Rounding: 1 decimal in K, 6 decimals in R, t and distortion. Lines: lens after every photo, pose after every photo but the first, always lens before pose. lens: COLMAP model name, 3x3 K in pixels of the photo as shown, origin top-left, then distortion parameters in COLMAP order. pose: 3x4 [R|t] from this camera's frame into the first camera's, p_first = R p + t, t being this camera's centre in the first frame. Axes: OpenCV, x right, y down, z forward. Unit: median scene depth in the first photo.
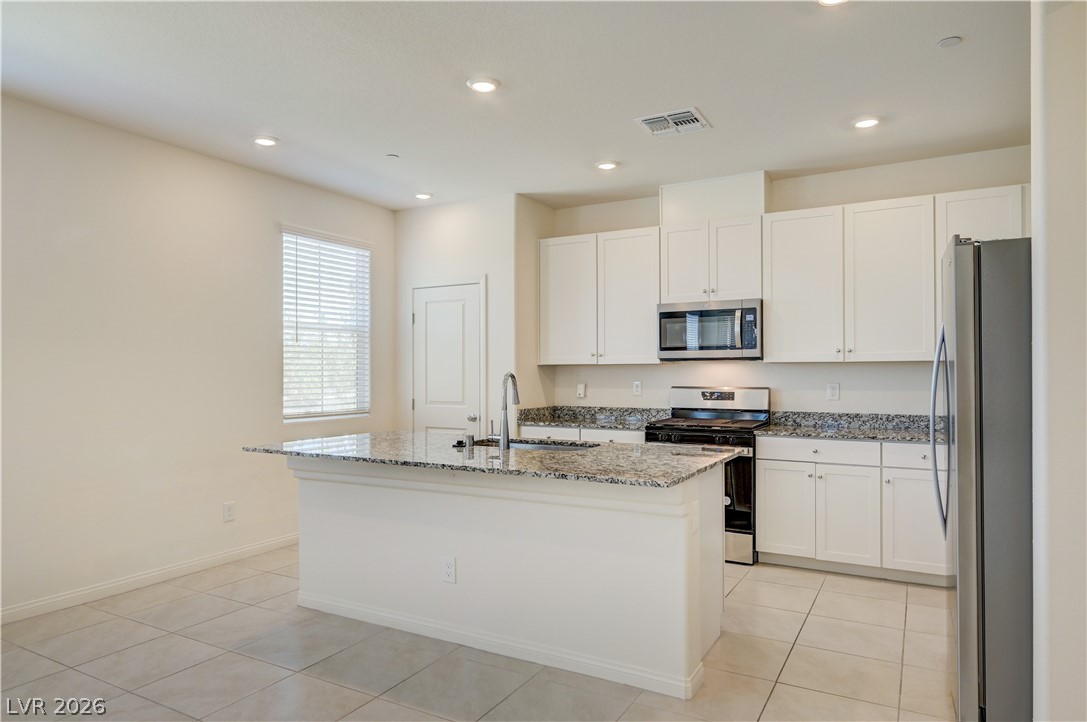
lens RADIAL K [[668.2, 0, 546.3], [0, 668.2, 365.8], [0, 0, 1]] dist [-0.000879, -0.000371]
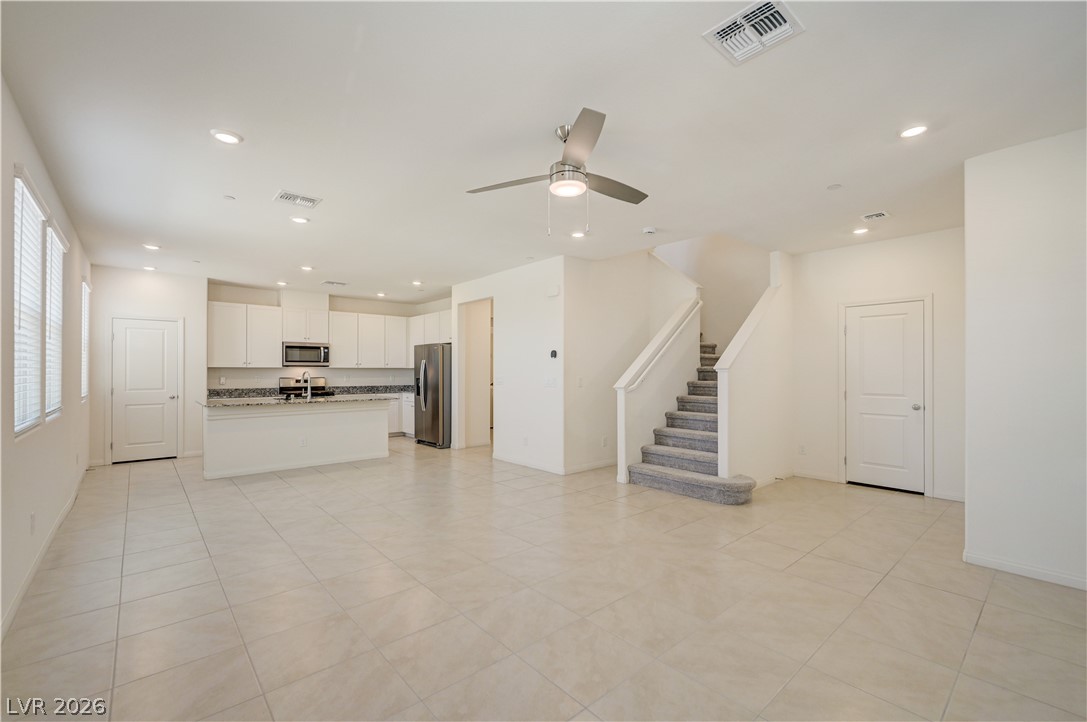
lens RADIAL K [[462.4, 0, 548.3], [0, 462.4, 368.7], [0, 0, 1]] dist [-0.000077, 0.000109]
pose [[0.322113, 0.006966, 0.946676, -1.066292], [-0.010283, 0.999940, -0.003859, -0.002786], [-0.946645, -0.008492, 0.322165, -0.382255]]
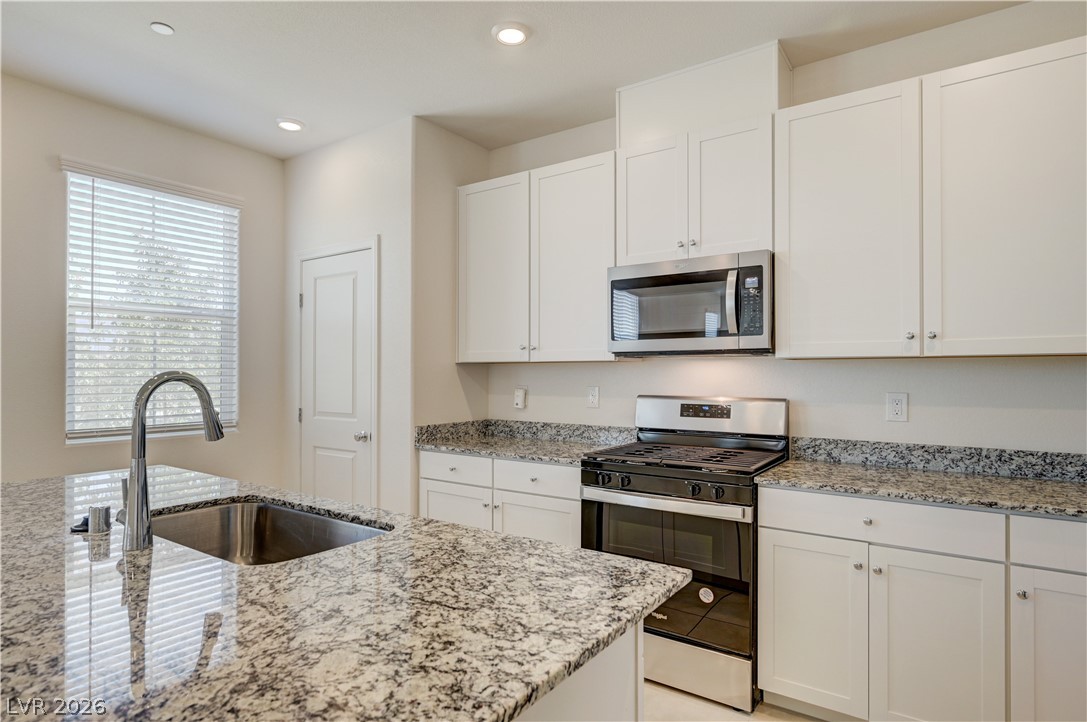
lens RADIAL K [[595.8, 0, 546.0], [0, 595.8, 367.3], [0, 0, 1]] dist [0.001556, 0.000079]
pose [[0.995669, 0.002784, -0.092924, 0.162073], [-0.002780, 0.999996, 0.000179, 0.003606], [0.092924, 0.000080, 0.995673, 0.428246]]
